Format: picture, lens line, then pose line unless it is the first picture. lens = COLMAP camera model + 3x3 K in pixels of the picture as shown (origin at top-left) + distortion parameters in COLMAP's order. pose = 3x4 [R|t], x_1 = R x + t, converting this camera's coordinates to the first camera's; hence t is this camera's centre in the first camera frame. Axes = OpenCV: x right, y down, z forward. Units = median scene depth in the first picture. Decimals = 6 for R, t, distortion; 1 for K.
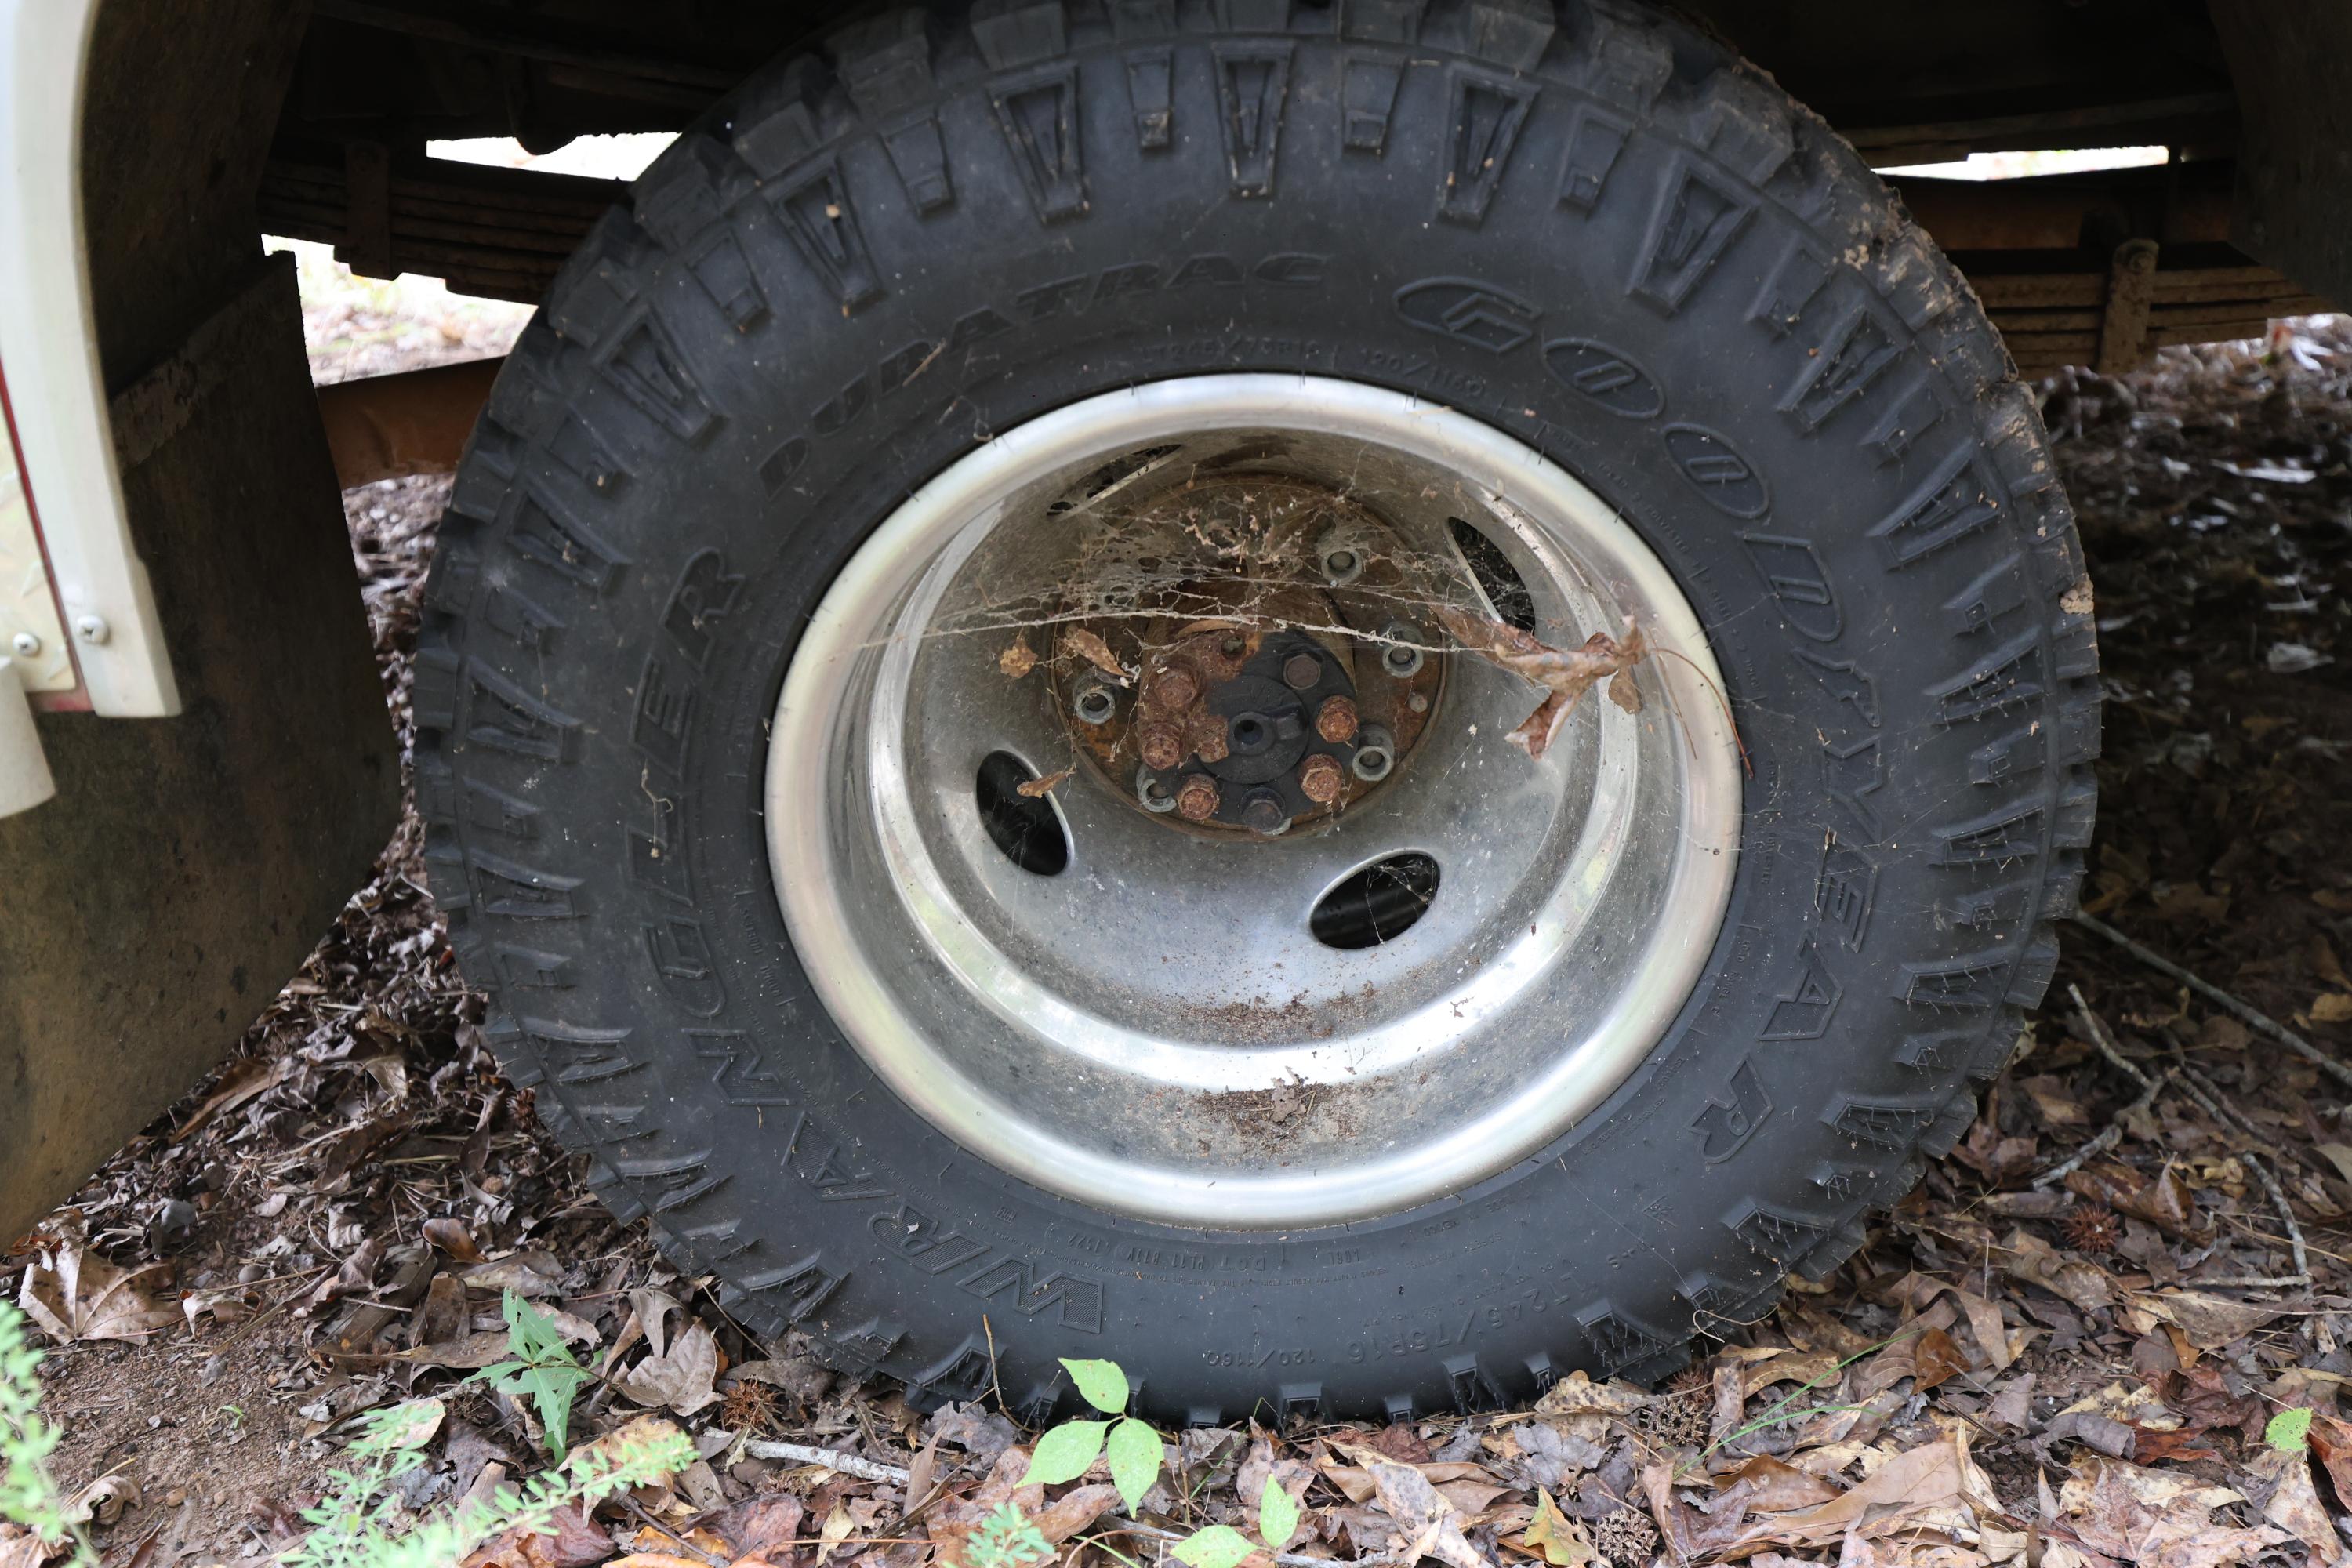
lens RADIAL K [[1169.1, 0, 1216.8], [0, 1169.1, 787.8], [0, 0, 1]] dist [-0.023632, 0.000463]
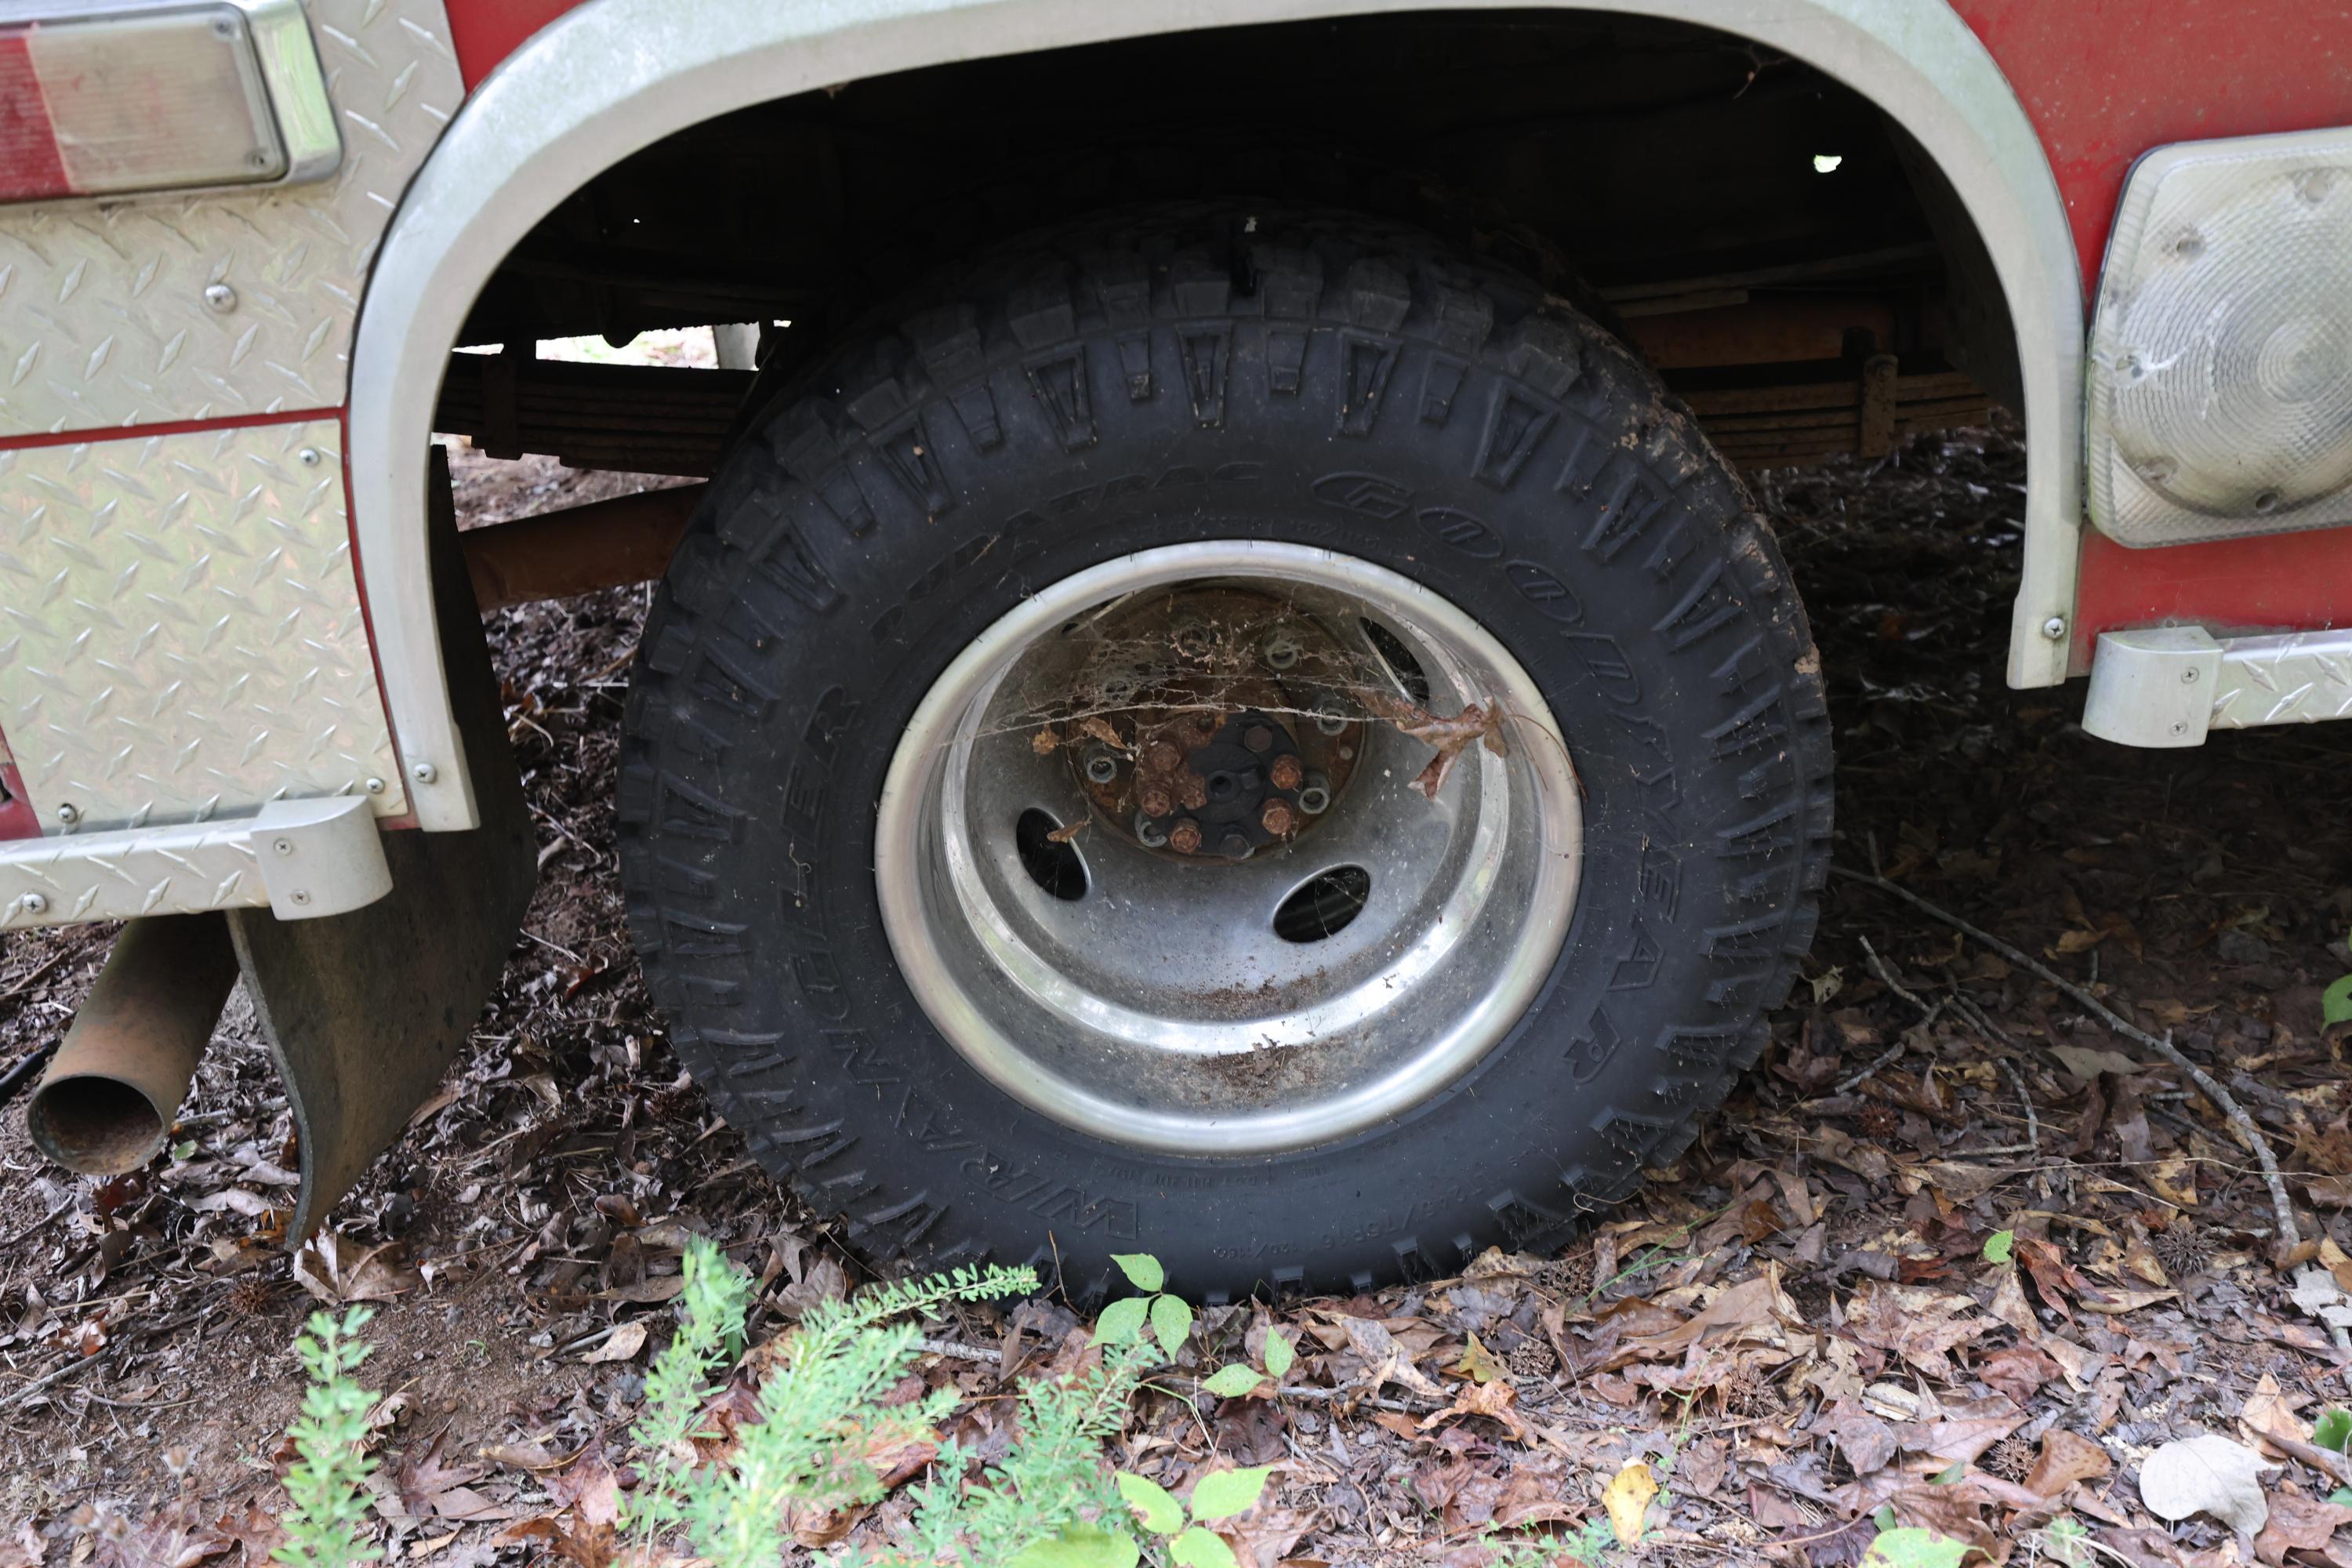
lens RADIAL K [[1070.1, 0, 1183.1], [0, 1070.1, 797.6], [0, 0, 1]] dist [-0.039594, 0.006754]
pose [[0.998244, -0.057995, 0.012080, -0.032407], [0.058050, 0.998305, -0.004233, -0.032228], [-0.011814, 0.004927, 0.999918, -0.233432]]
